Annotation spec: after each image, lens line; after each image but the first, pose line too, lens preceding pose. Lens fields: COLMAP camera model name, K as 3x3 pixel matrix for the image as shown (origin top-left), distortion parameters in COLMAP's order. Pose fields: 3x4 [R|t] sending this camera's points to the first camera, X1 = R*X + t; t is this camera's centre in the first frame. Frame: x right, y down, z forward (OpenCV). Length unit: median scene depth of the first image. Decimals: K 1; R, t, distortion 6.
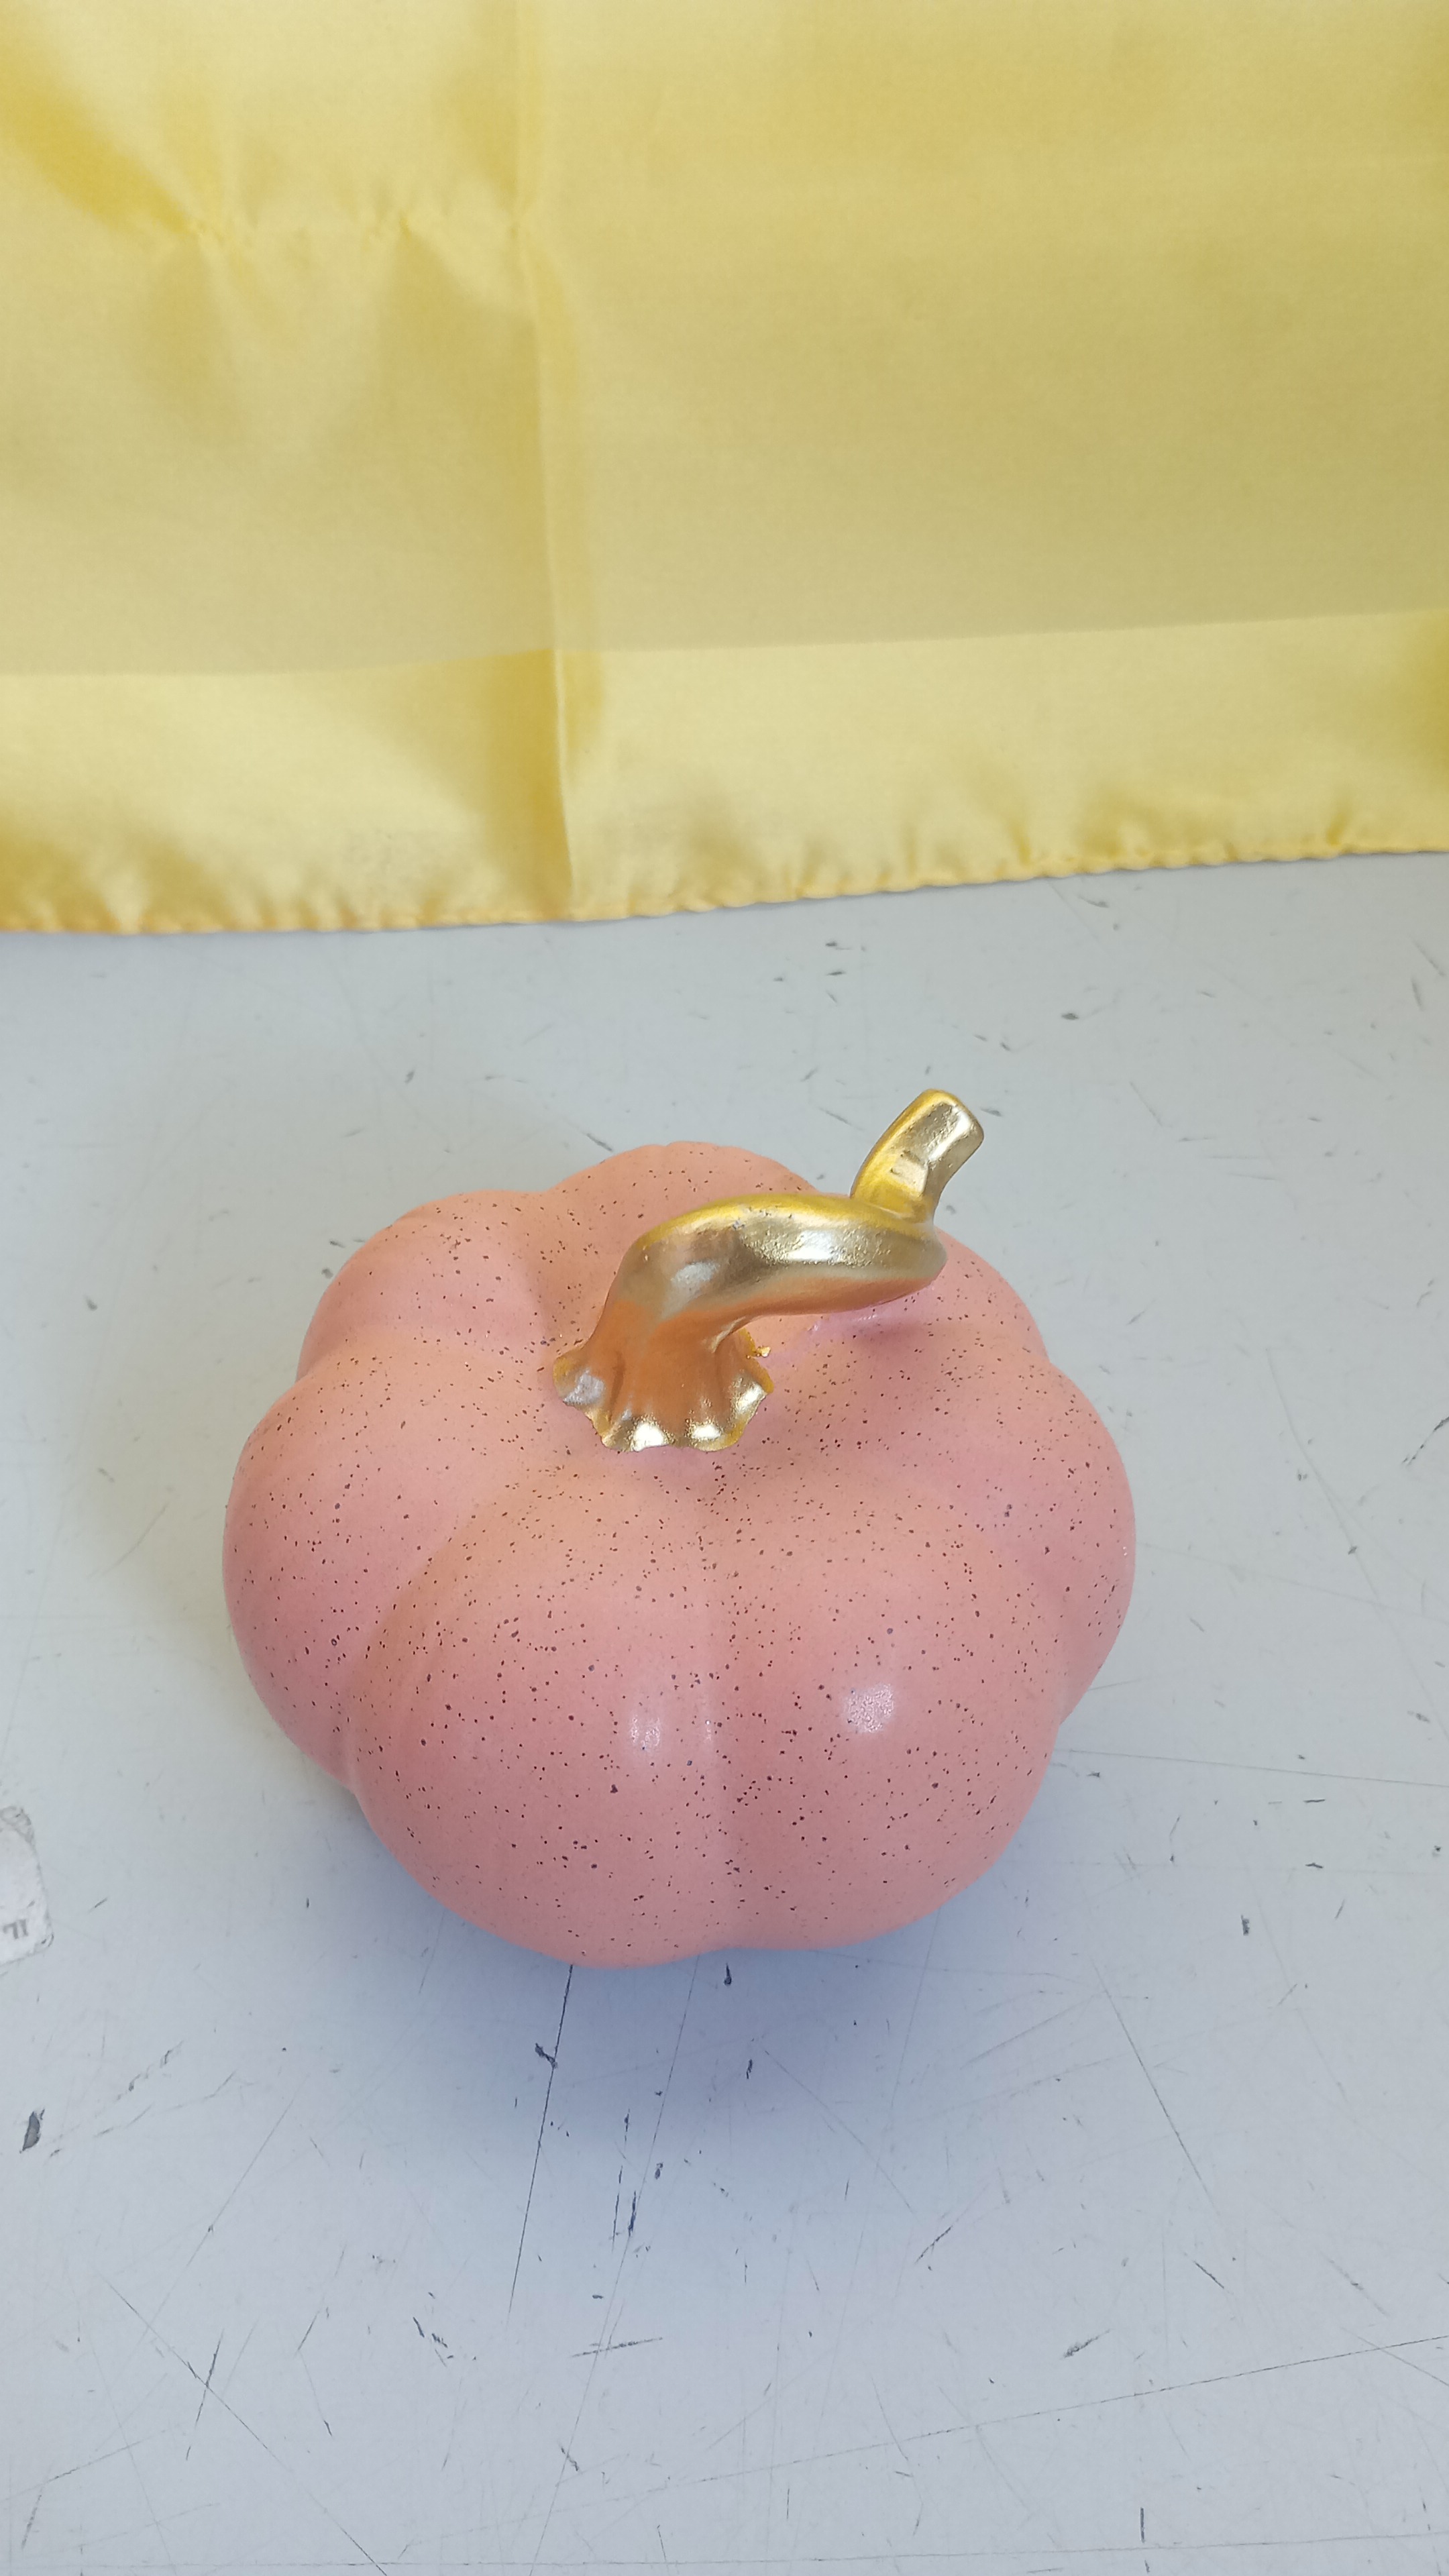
lens RADIAL K [[2007.0, 0, 714.9], [0, 2007.0, 1293.3], [0, 0, 1]] dist [-0.000388, -0.012246]
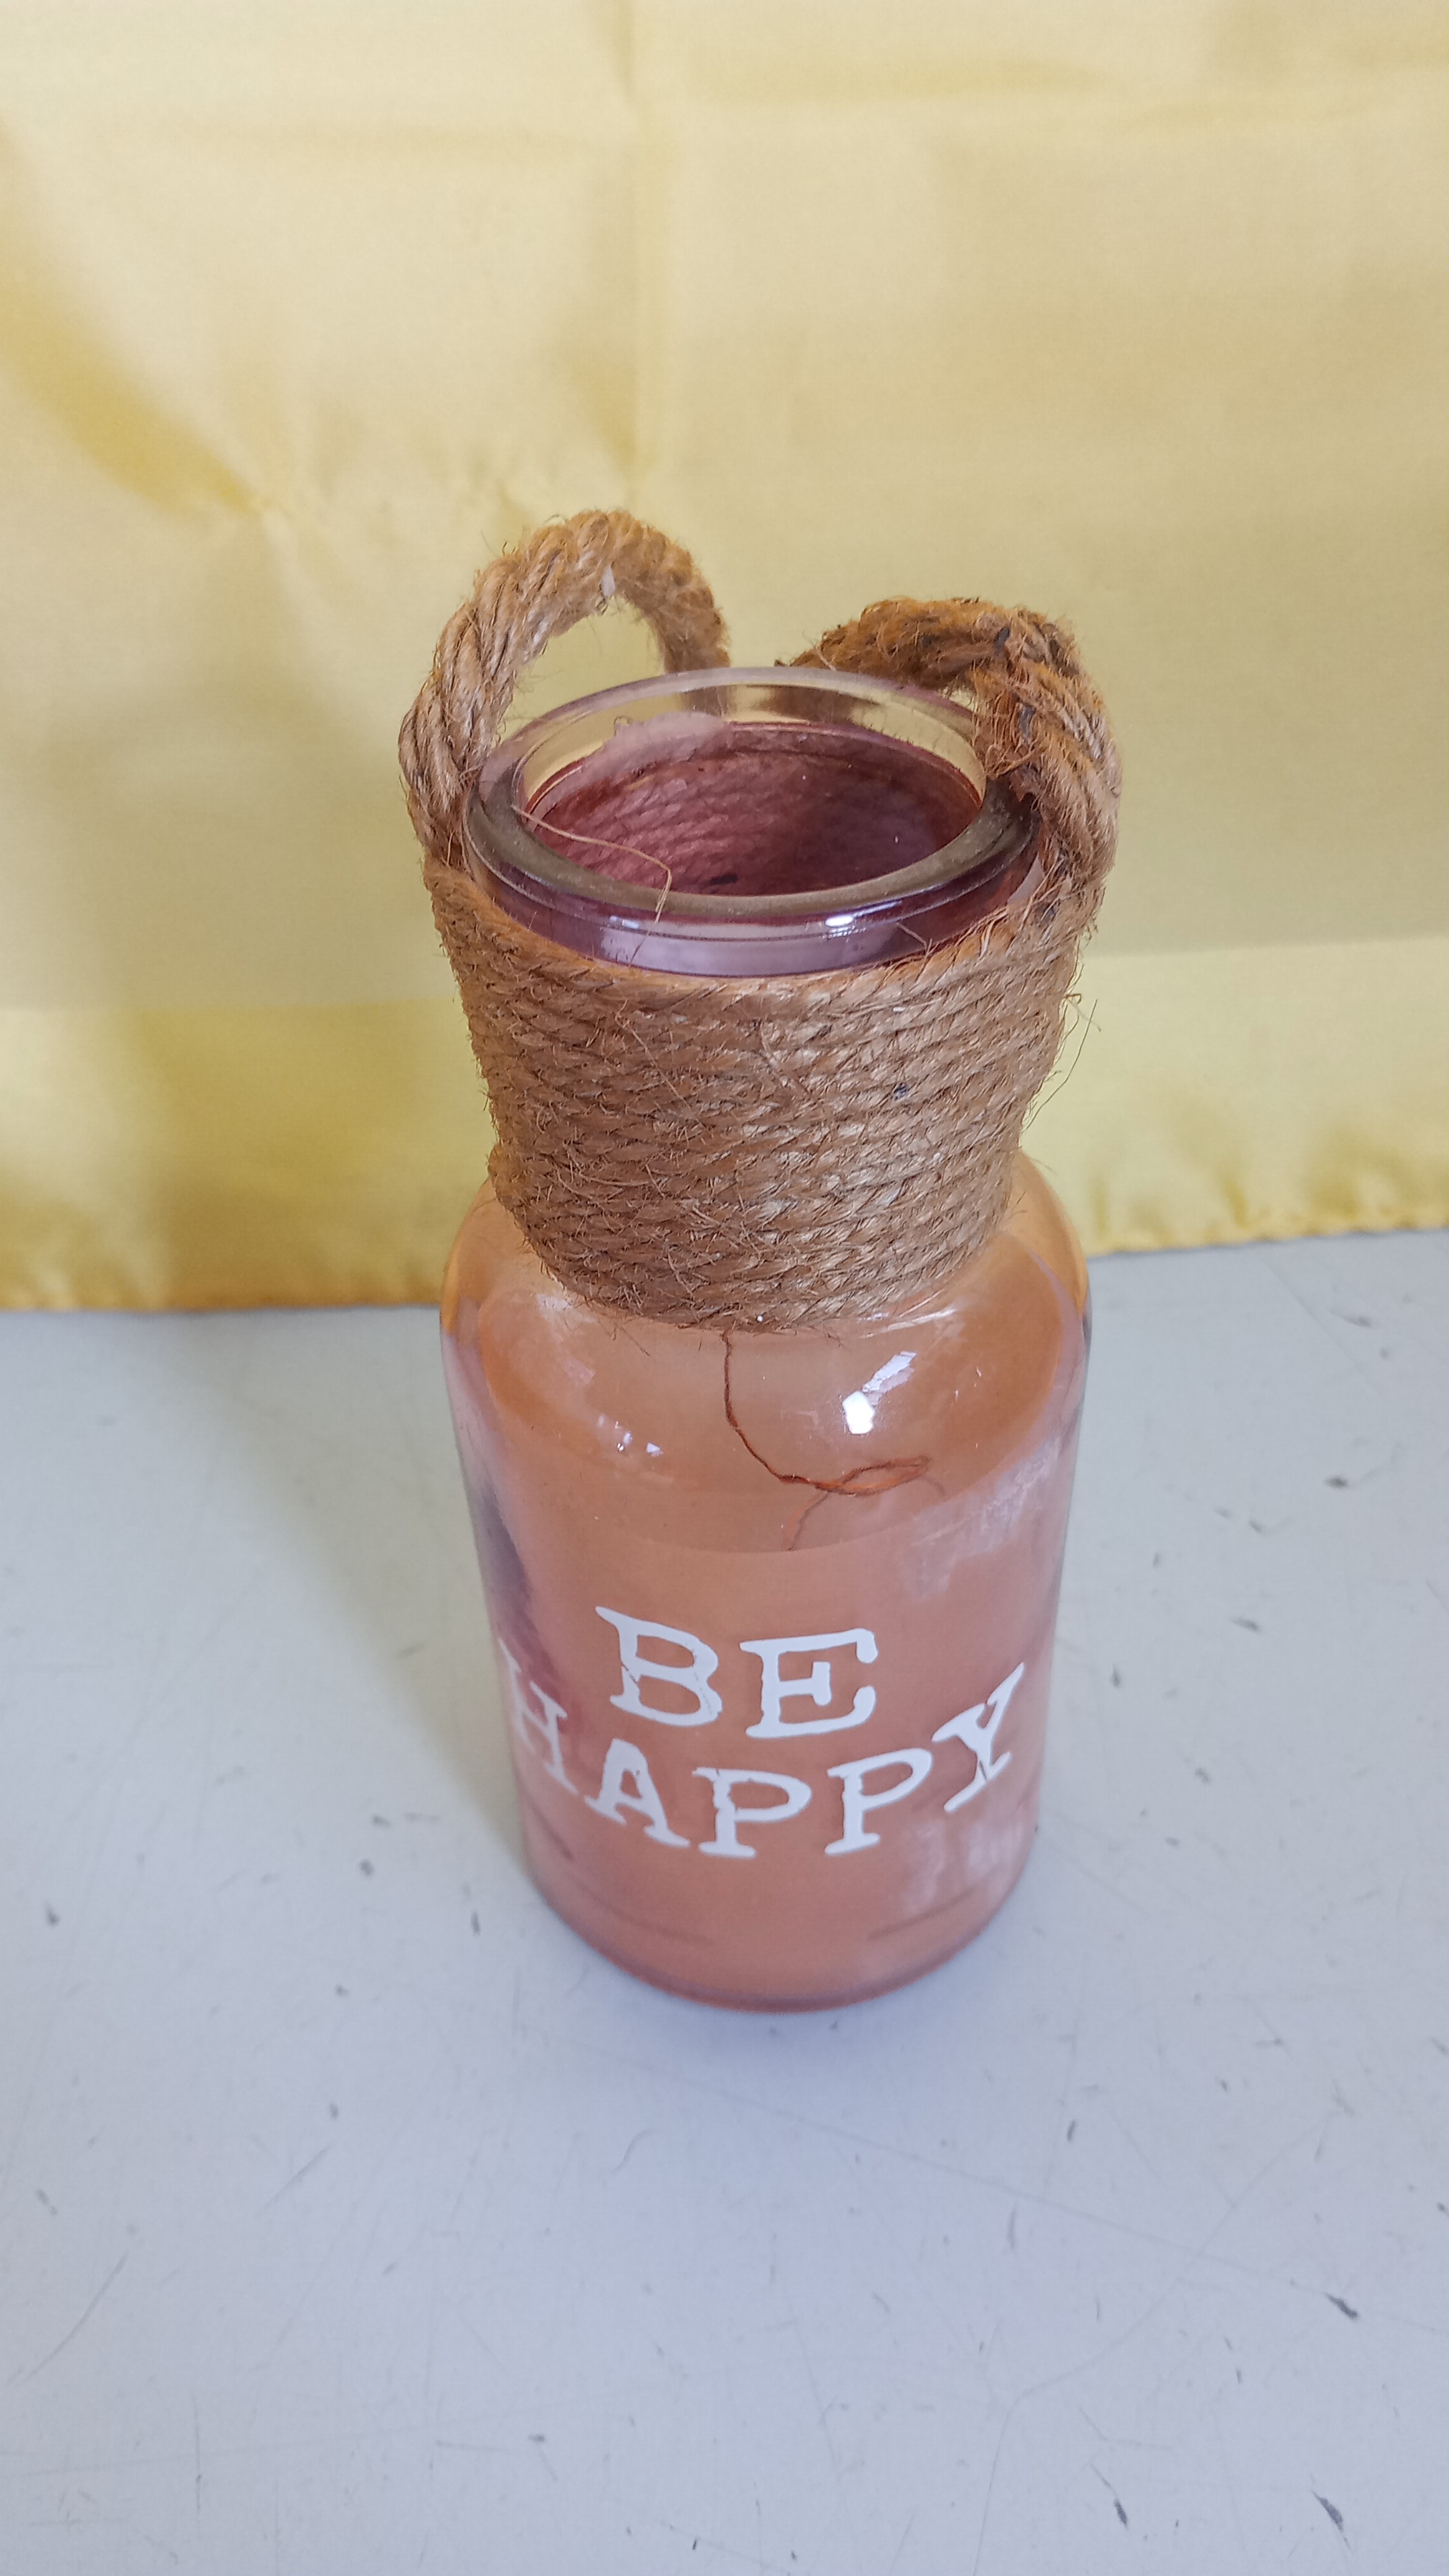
lens RADIAL K [[2189.2, 0, 724.8], [0, 2189.2, 1285.1], [0, 0, 1]] dist [0.050823, 0.009011]
pose [[0.998922, 0.006661, -0.045943, -0.016714], [-0.012105, 0.992791, -0.119249, -0.089125], [0.044817, 0.119677, 0.991801, 0.114789]]
